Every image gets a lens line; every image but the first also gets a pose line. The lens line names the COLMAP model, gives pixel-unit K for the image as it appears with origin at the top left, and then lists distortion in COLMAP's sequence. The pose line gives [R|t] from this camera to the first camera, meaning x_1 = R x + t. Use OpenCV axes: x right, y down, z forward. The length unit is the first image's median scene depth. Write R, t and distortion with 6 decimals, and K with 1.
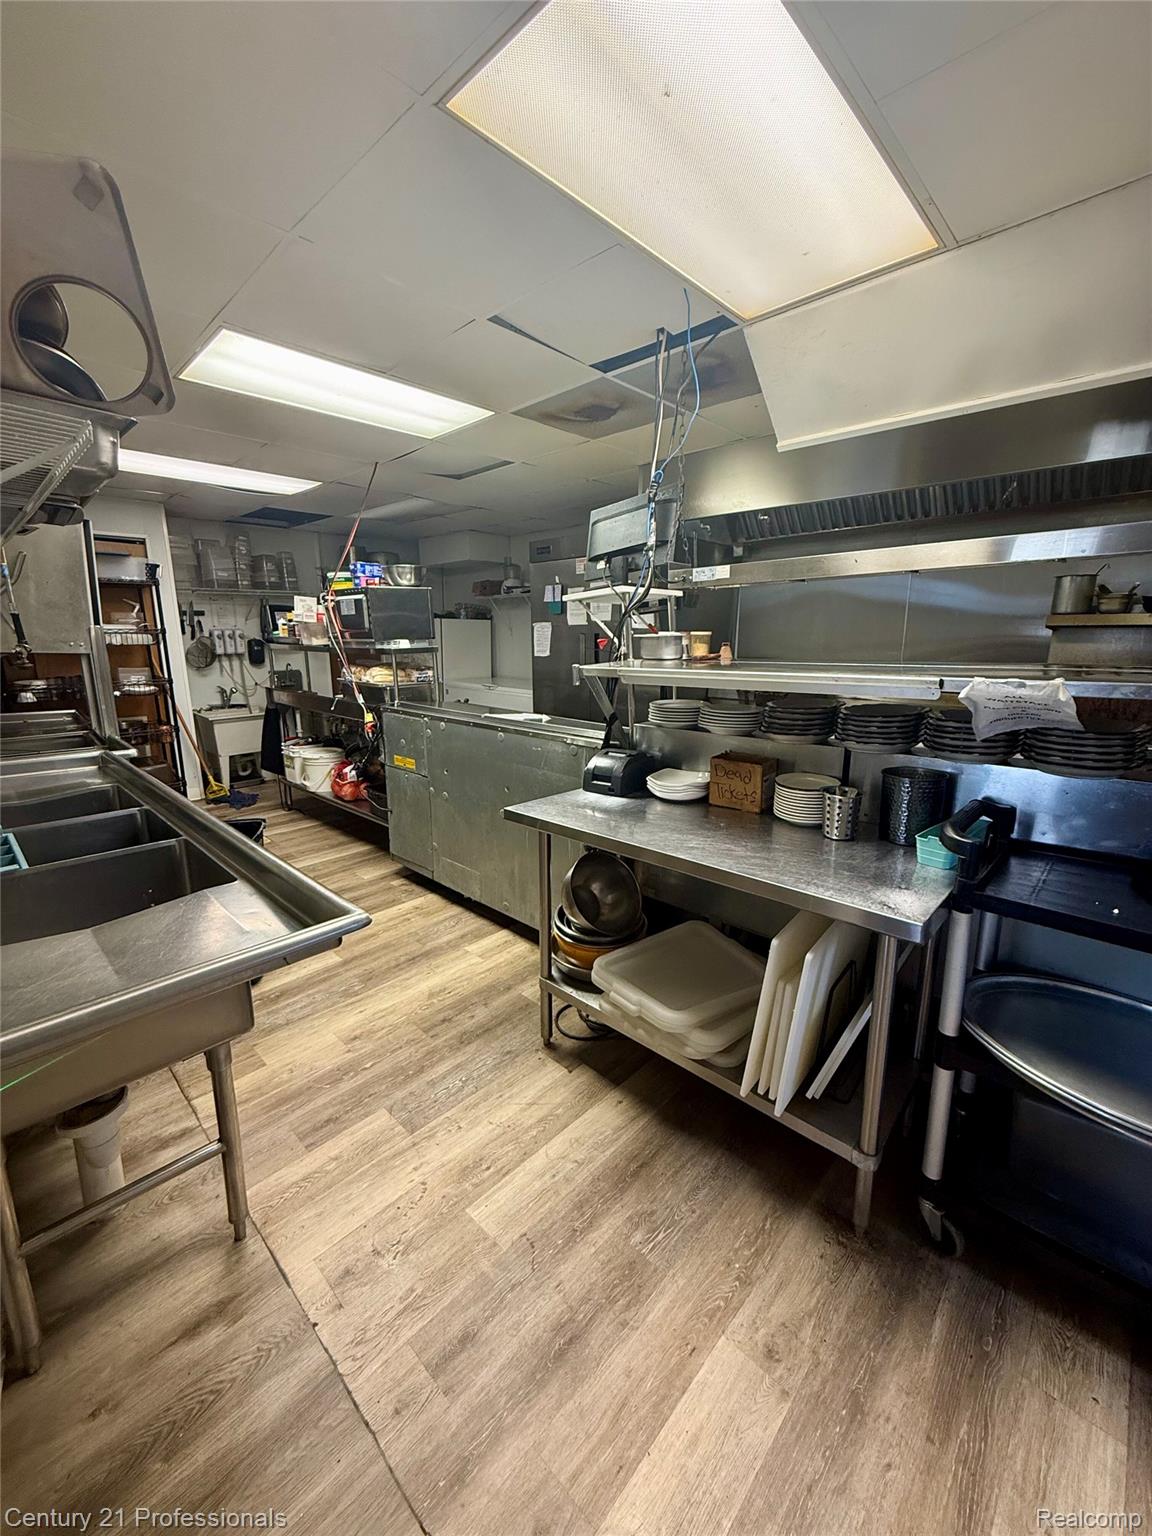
lens RADIAL K [[616.1, 0, 575.6], [0, 616.1, 761.2], [0, 0, 1]] dist [0.000829, 0.000011]
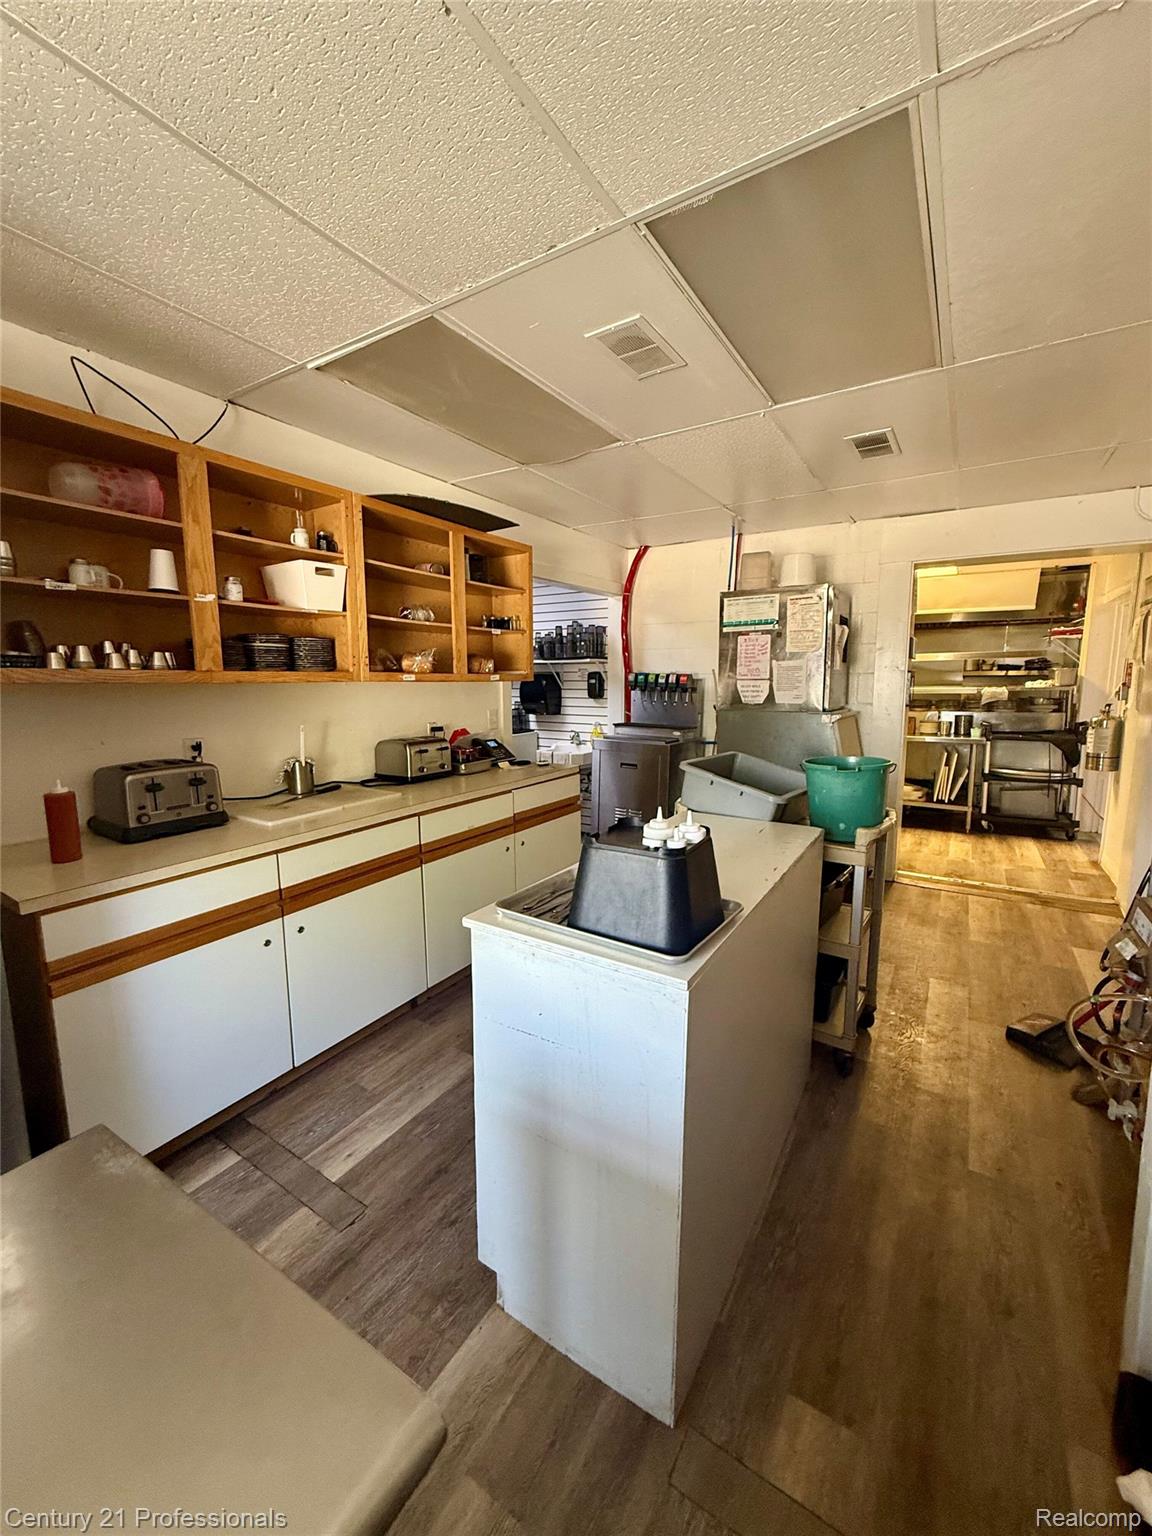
lens RADIAL K [[616.1, 0, 575.2], [0, 616.1, 765.9], [0, 0, 1]] dist [0.000829, 0.000011]
pose [[0.979147, -0.032200, 0.200583, -2.603711], [0.046414, 0.996702, -0.066566, 0.480429], [-0.197778, 0.074487, 0.977413, -2.225565]]
